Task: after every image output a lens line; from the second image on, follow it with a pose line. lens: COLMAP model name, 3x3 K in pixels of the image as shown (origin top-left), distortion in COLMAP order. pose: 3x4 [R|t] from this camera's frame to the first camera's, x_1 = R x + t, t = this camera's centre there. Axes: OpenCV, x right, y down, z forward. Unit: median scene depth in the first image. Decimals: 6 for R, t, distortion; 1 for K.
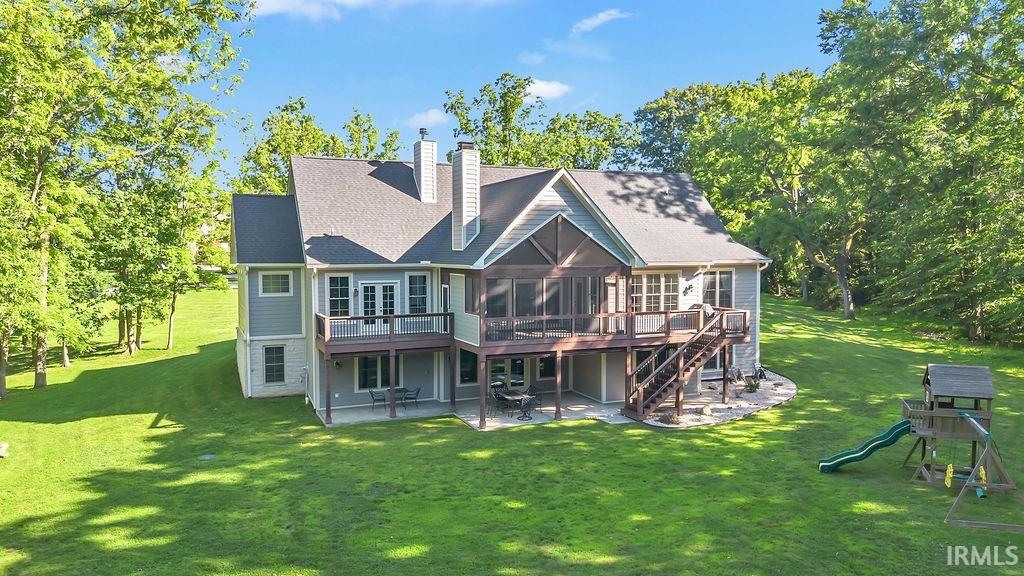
lens RADIAL K [[721.9, 0, 512.0], [0, 721.9, 288.0], [0, 0, 1]] dist [0.084477, -0.094261]
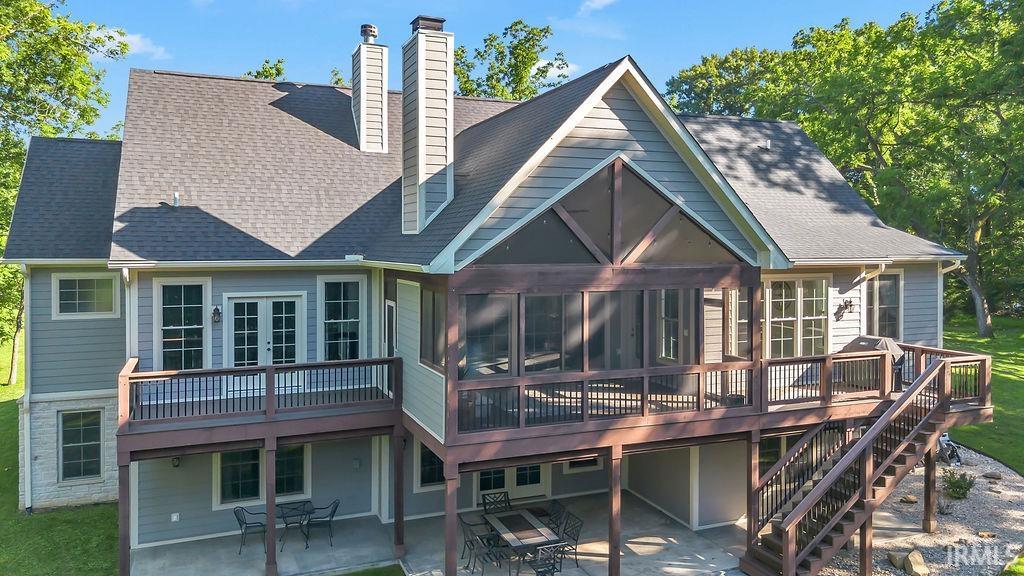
lens RADIAL K [[721.9, 0, 512.0], [0, 721.9, 288.0], [0, 0, 1]] dist [0.084477, -0.094261]
pose [[0.999839, 0.004208, -0.017442, 0.004169], [-0.004119, 0.999978, 0.005170, -0.016581], [0.017464, -0.005097, 0.999835, 0.473986]]
